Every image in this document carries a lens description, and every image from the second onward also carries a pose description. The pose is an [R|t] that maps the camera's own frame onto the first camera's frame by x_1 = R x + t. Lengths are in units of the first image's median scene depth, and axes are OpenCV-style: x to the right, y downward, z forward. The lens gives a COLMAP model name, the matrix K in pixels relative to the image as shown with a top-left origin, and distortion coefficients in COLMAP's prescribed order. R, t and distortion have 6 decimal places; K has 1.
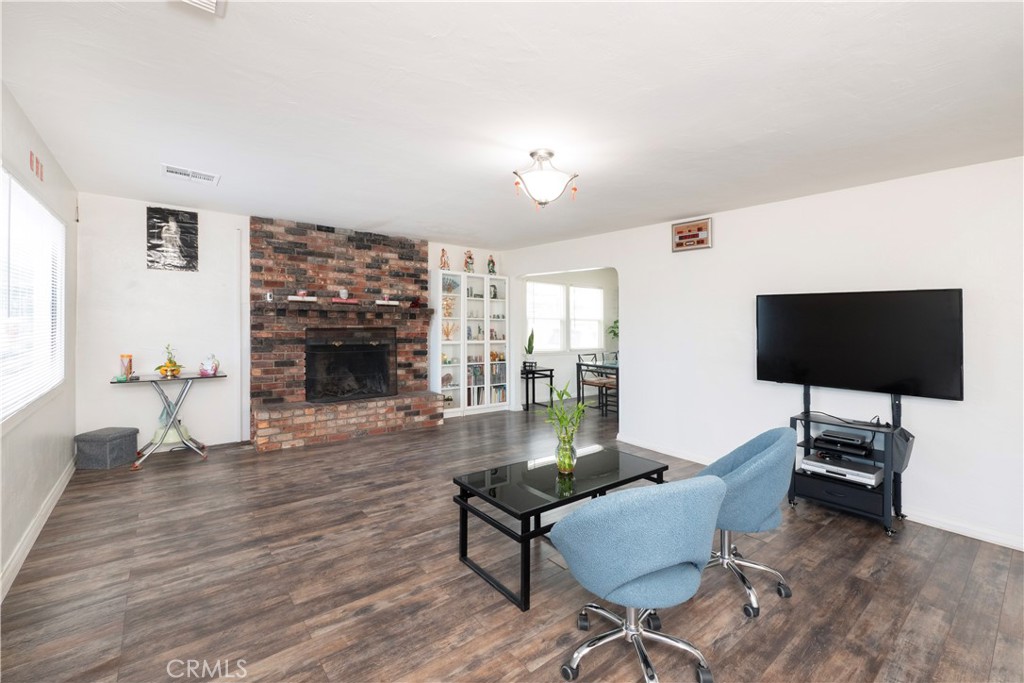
lens RADIAL K [[438.1, 0, 513.5], [0, 438.1, 310.9], [0, 0, 1]] dist [-0.000958, -0.000558]
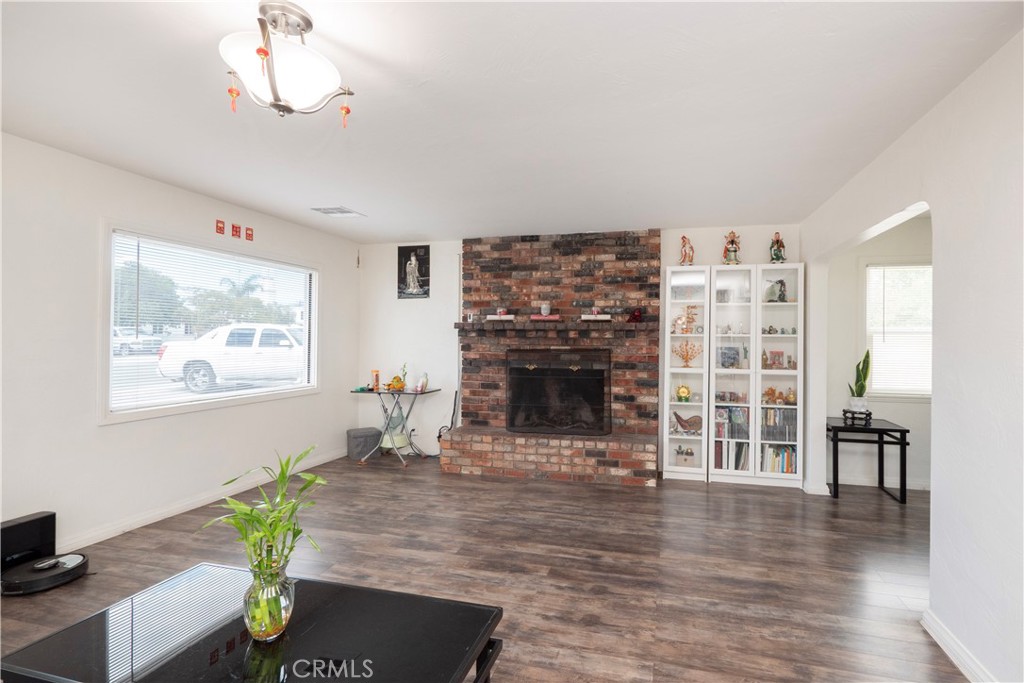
lens RADIAL K [[466.9, 0, 556.4], [0, 466.9, 340.3], [0, 0, 1]] dist [-0.007796, 0.000899]
pose [[0.618517, -0.016232, -0.785604, 0.371280], [0.026249, 0.999655, 0.000012, 0.023638], [0.785333, -0.020628, 0.618730, 0.474374]]
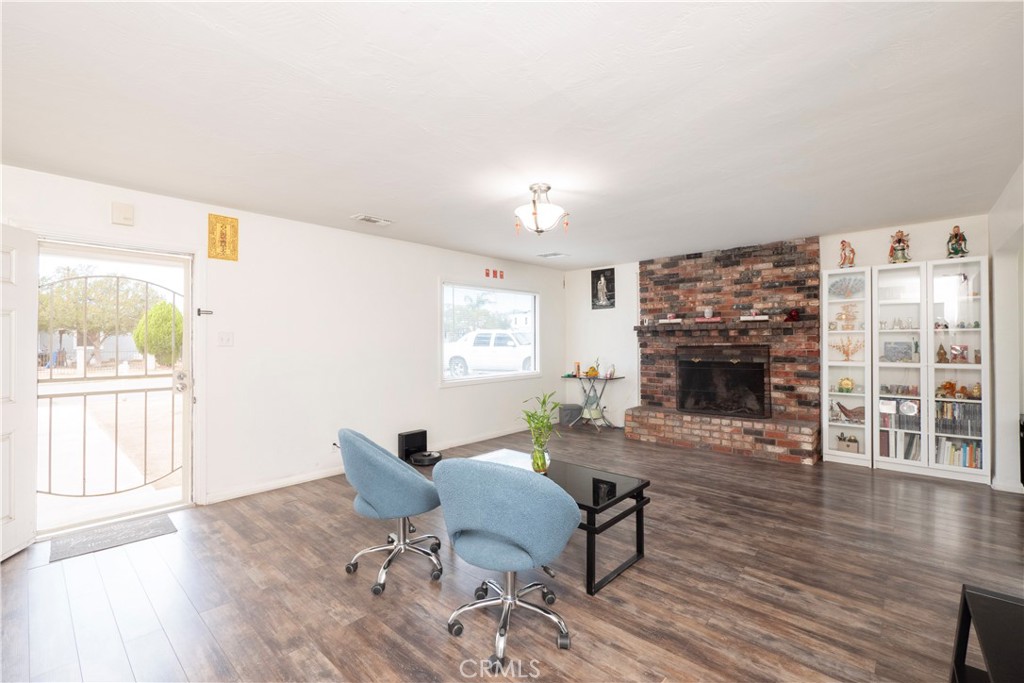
lens RADIAL K [[438.1, 0, 518.4], [0, 438.1, 333.6], [0, 0, 1]] dist [-0.000958, -0.000558]
pose [[0.172635, -0.037118, -0.984286, 0.607189], [0.037861, 0.998801, -0.031025, 0.027032], [0.984258, -0.031910, 0.173834, 0.387922]]
